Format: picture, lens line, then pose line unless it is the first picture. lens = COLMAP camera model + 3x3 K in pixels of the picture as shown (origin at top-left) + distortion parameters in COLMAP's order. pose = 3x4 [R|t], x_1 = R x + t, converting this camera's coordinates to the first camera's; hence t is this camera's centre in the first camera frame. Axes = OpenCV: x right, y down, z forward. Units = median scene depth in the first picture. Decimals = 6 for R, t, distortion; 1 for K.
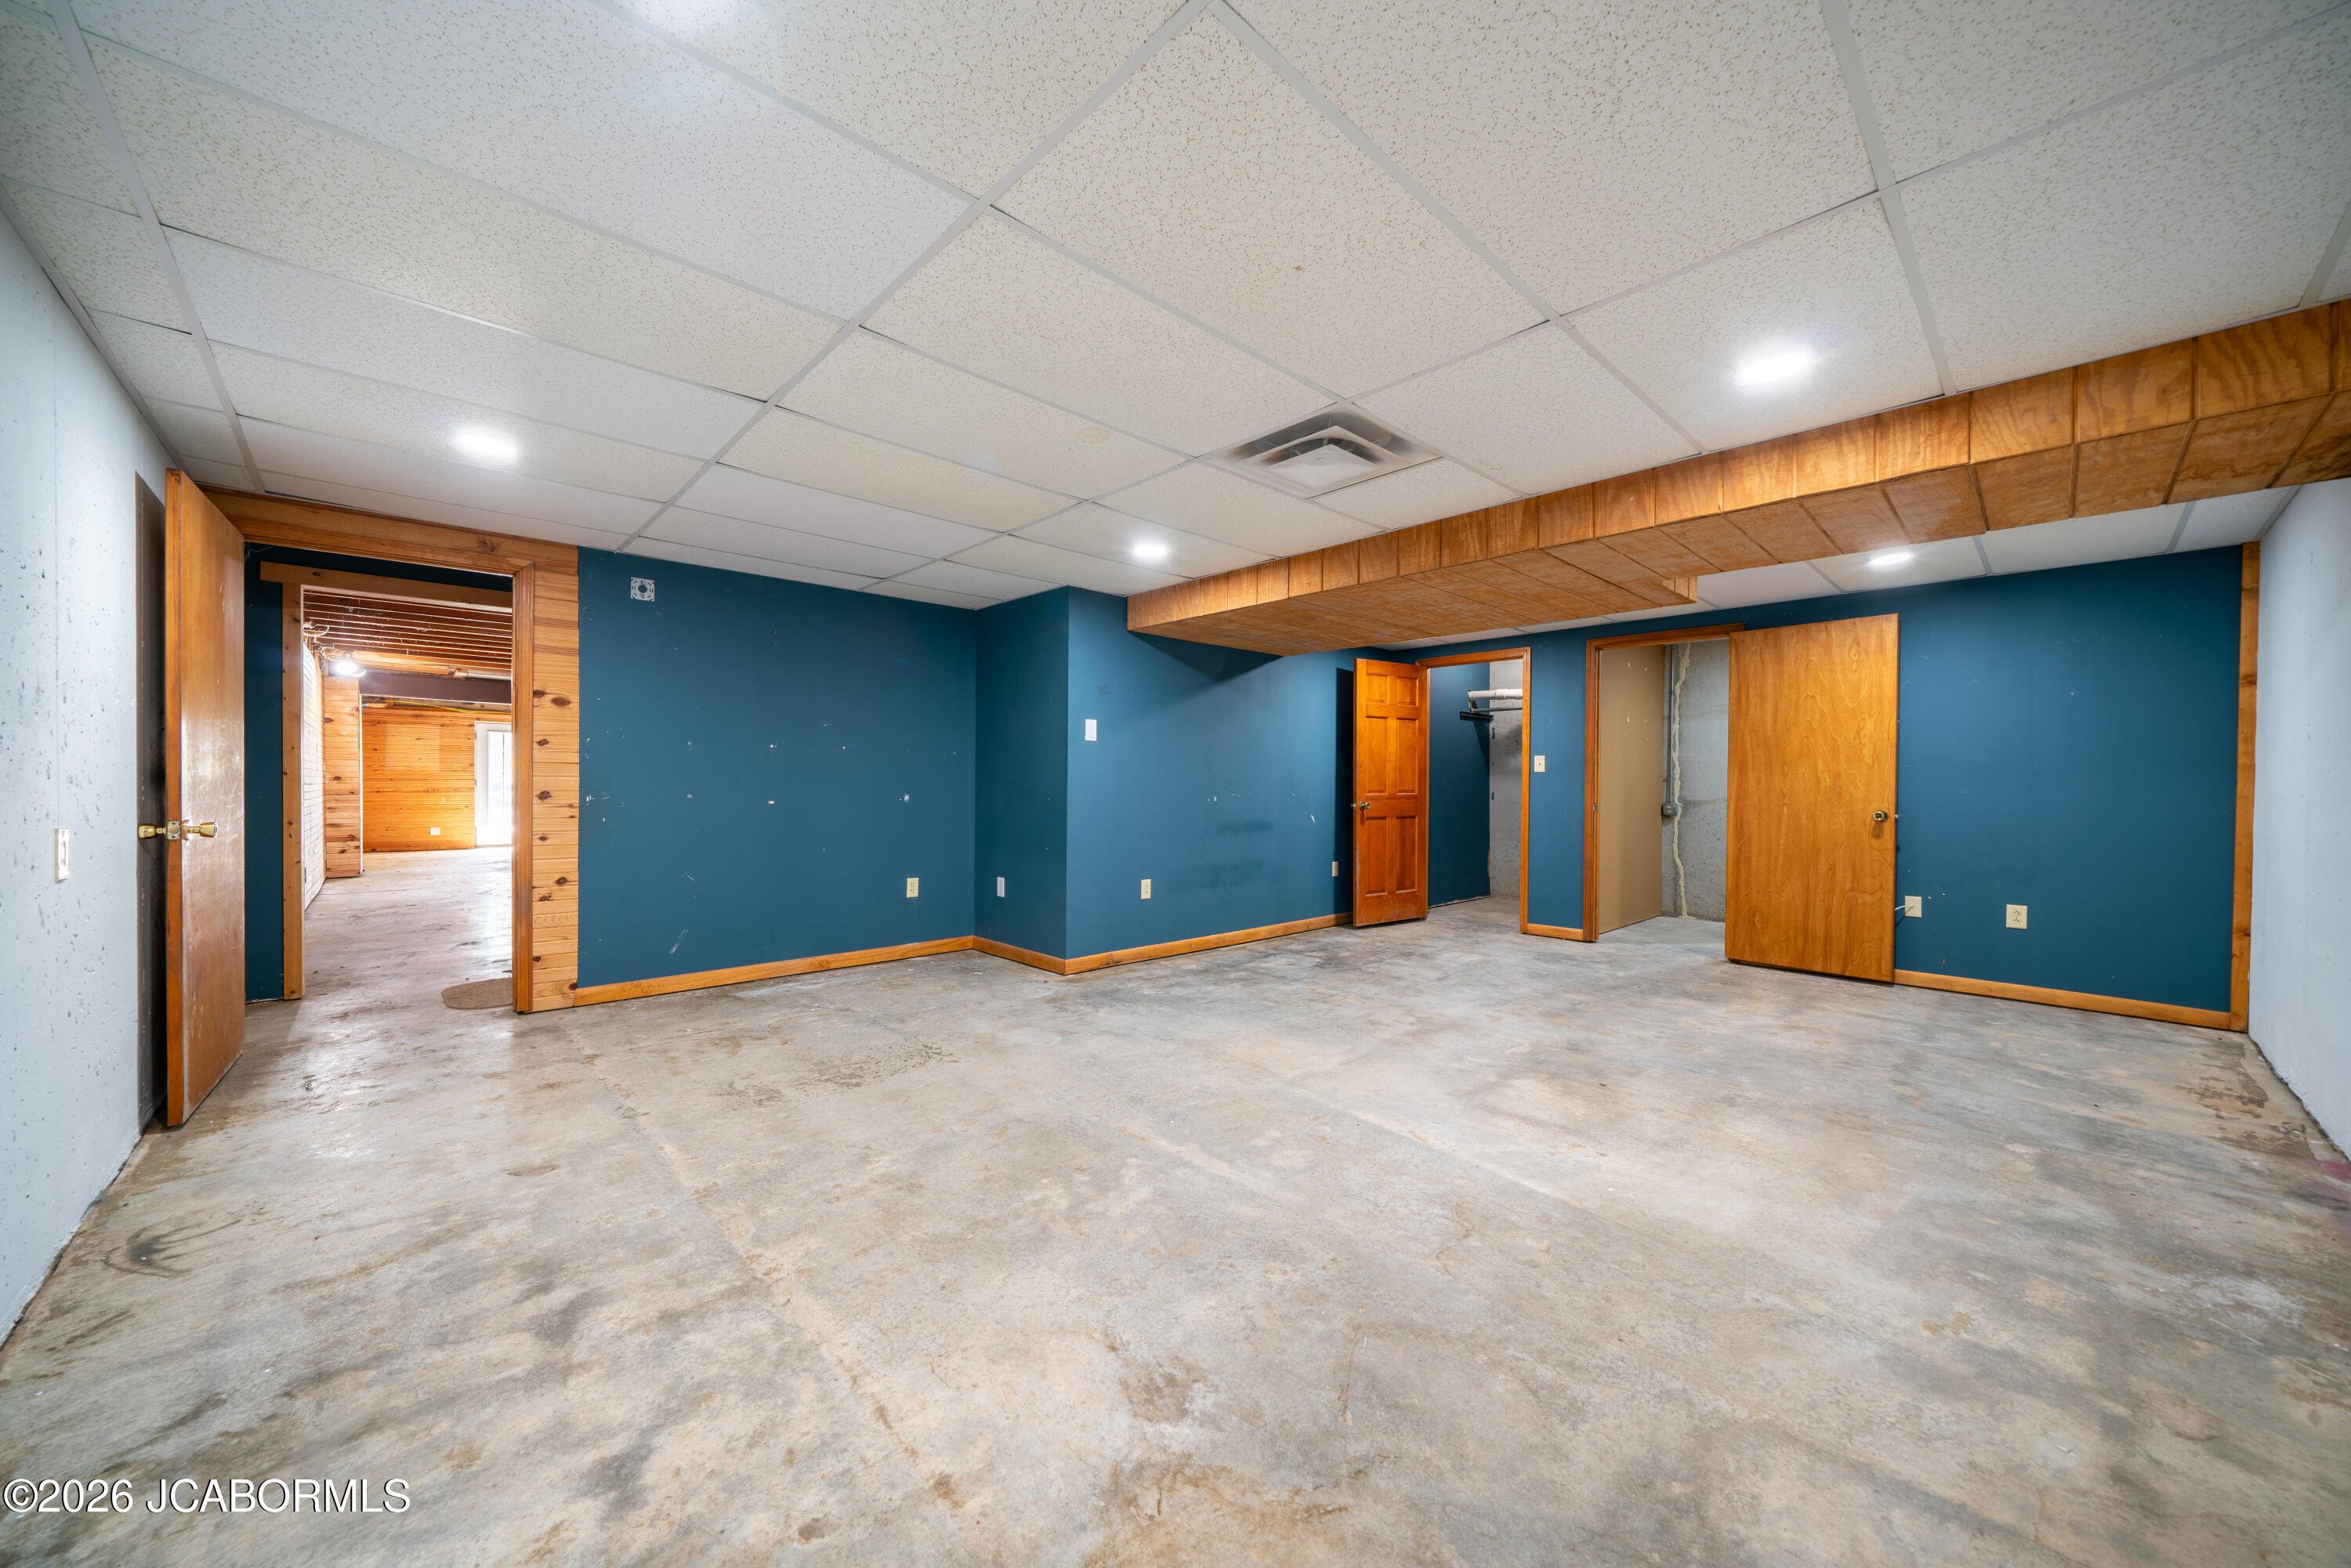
lens RADIAL K [[840.5, 0, 1173.5], [0, 840.5, 782.3], [0, 0, 1]] dist [-0.001829, -0.000151]
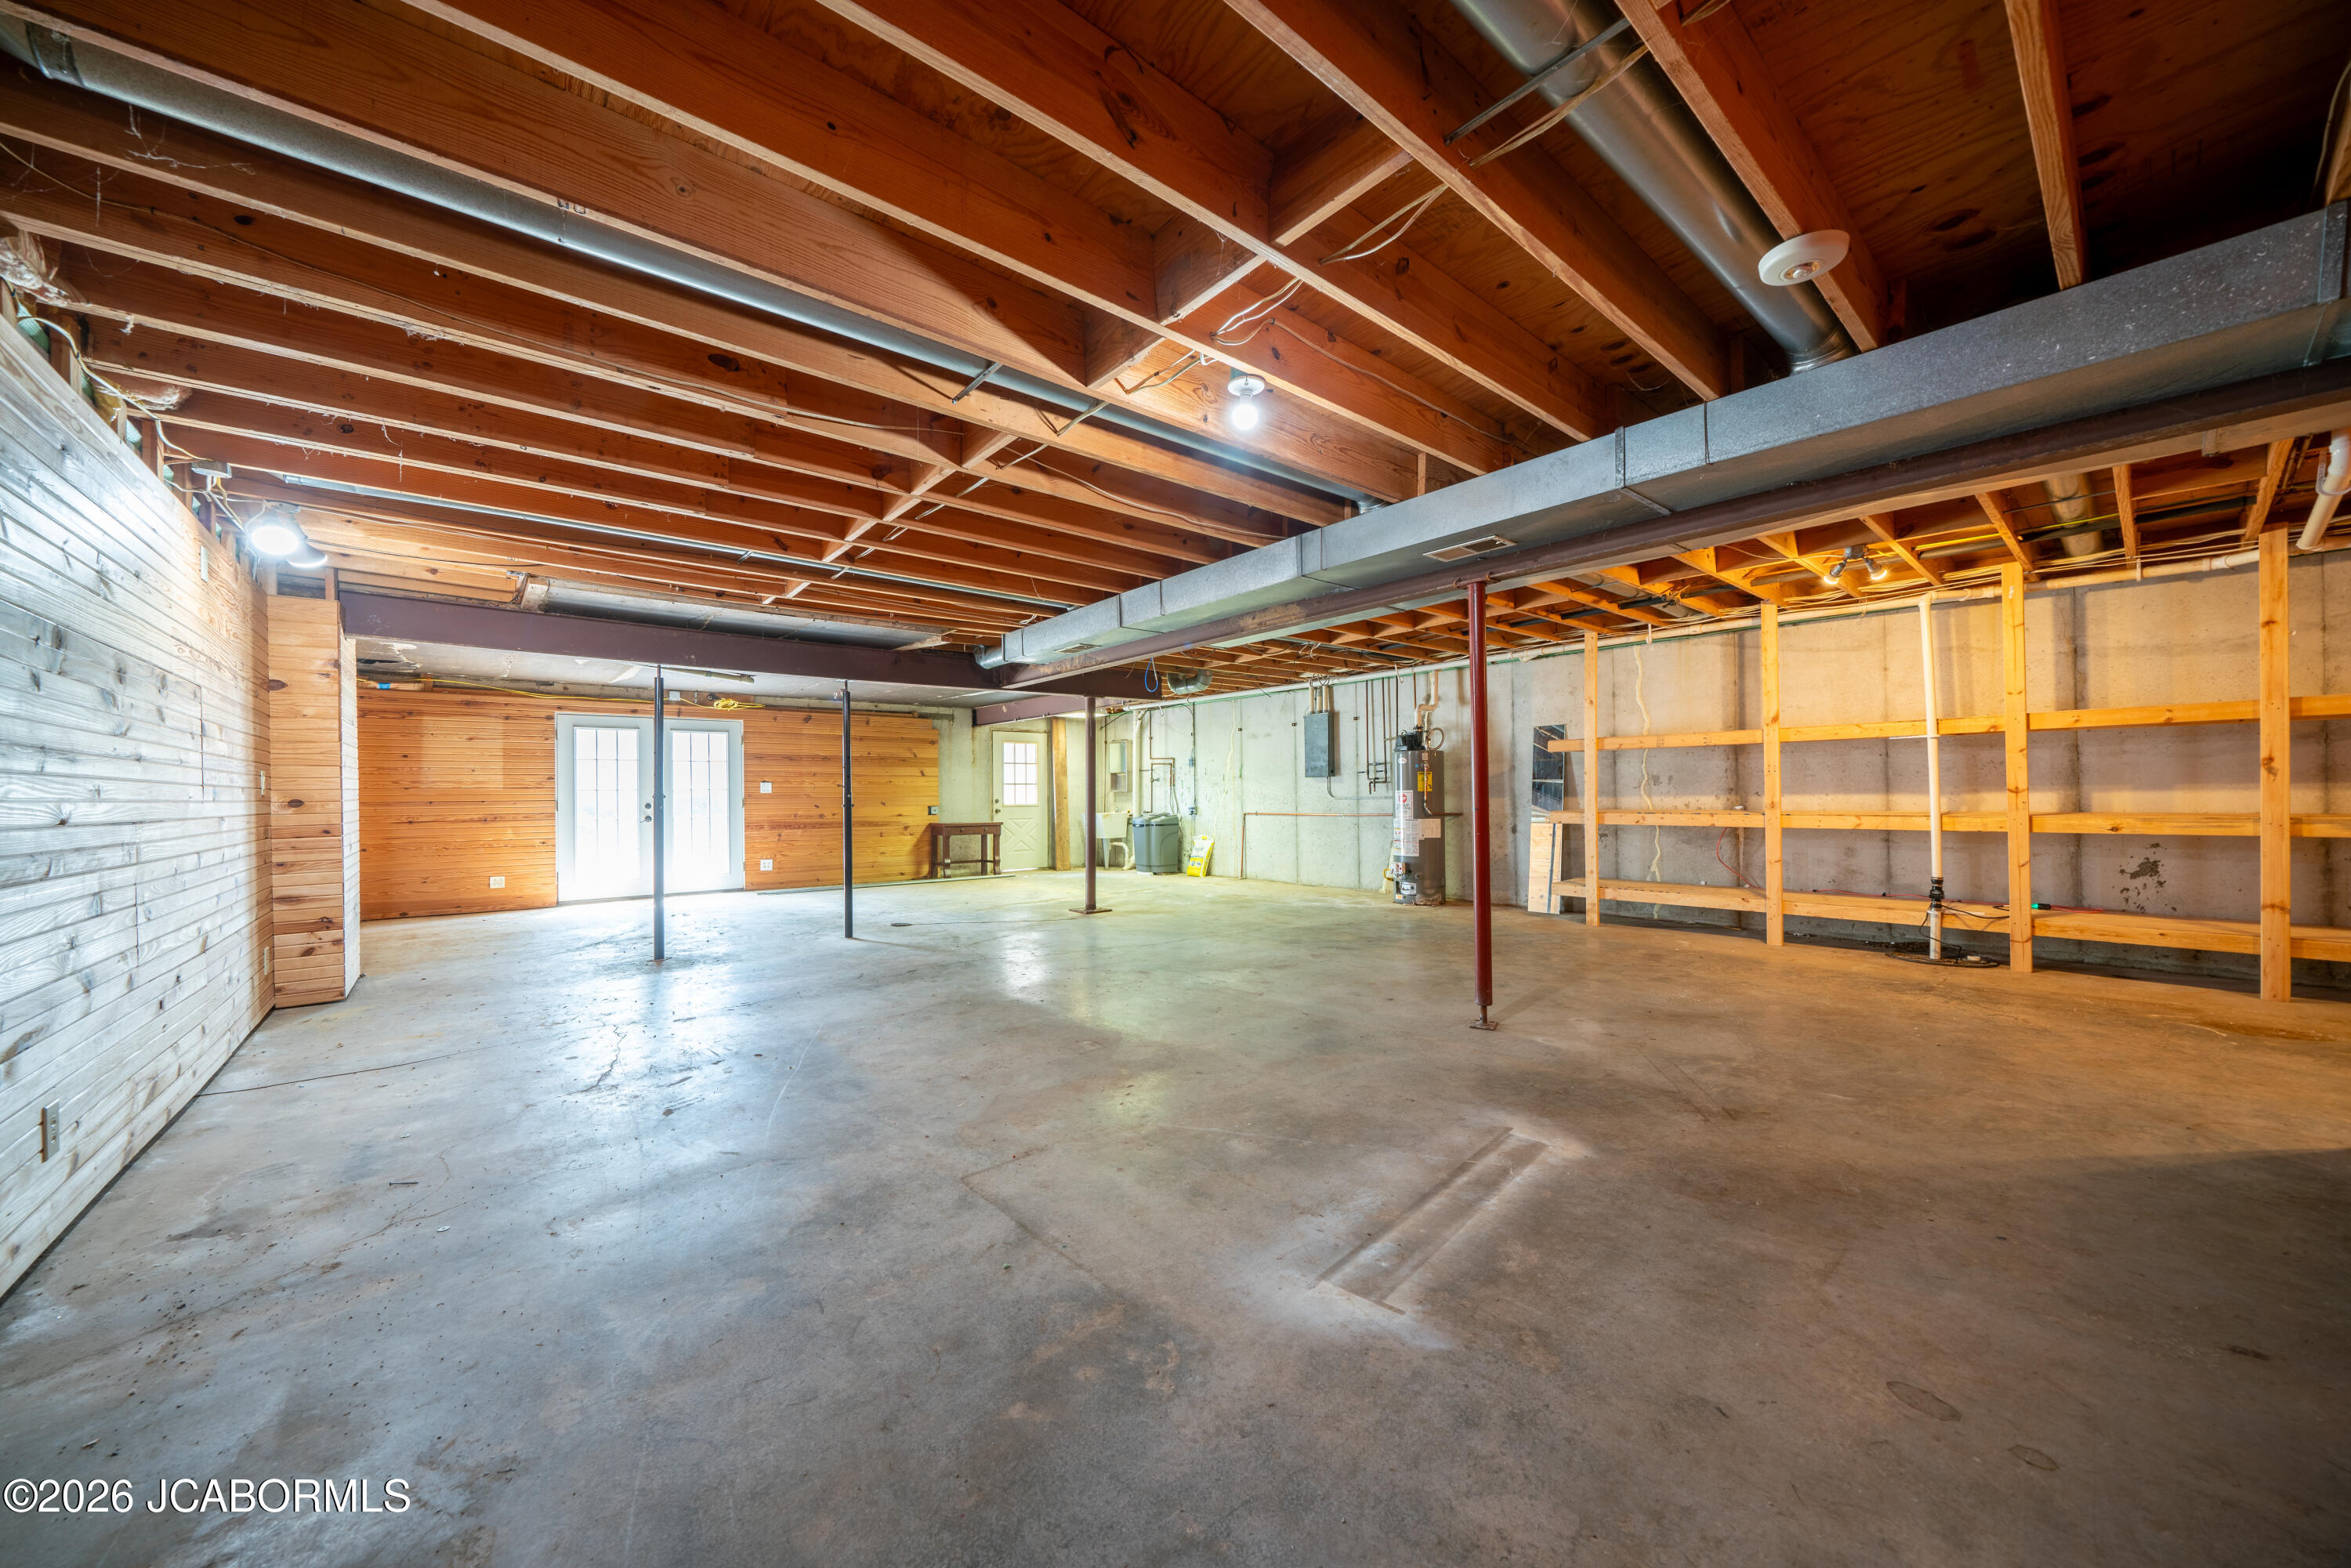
lens RADIAL K [[840.5, 0, 1168.4], [0, 840.5, 785.5], [0, 0, 1]] dist [-0.001829, -0.000151]
pose [[0.998410, -0.015898, -0.054083, -0.330937], [0.015376, 0.999831, -0.010064, -0.001251], [0.054234, 0.009217, 0.998486, 0.385584]]
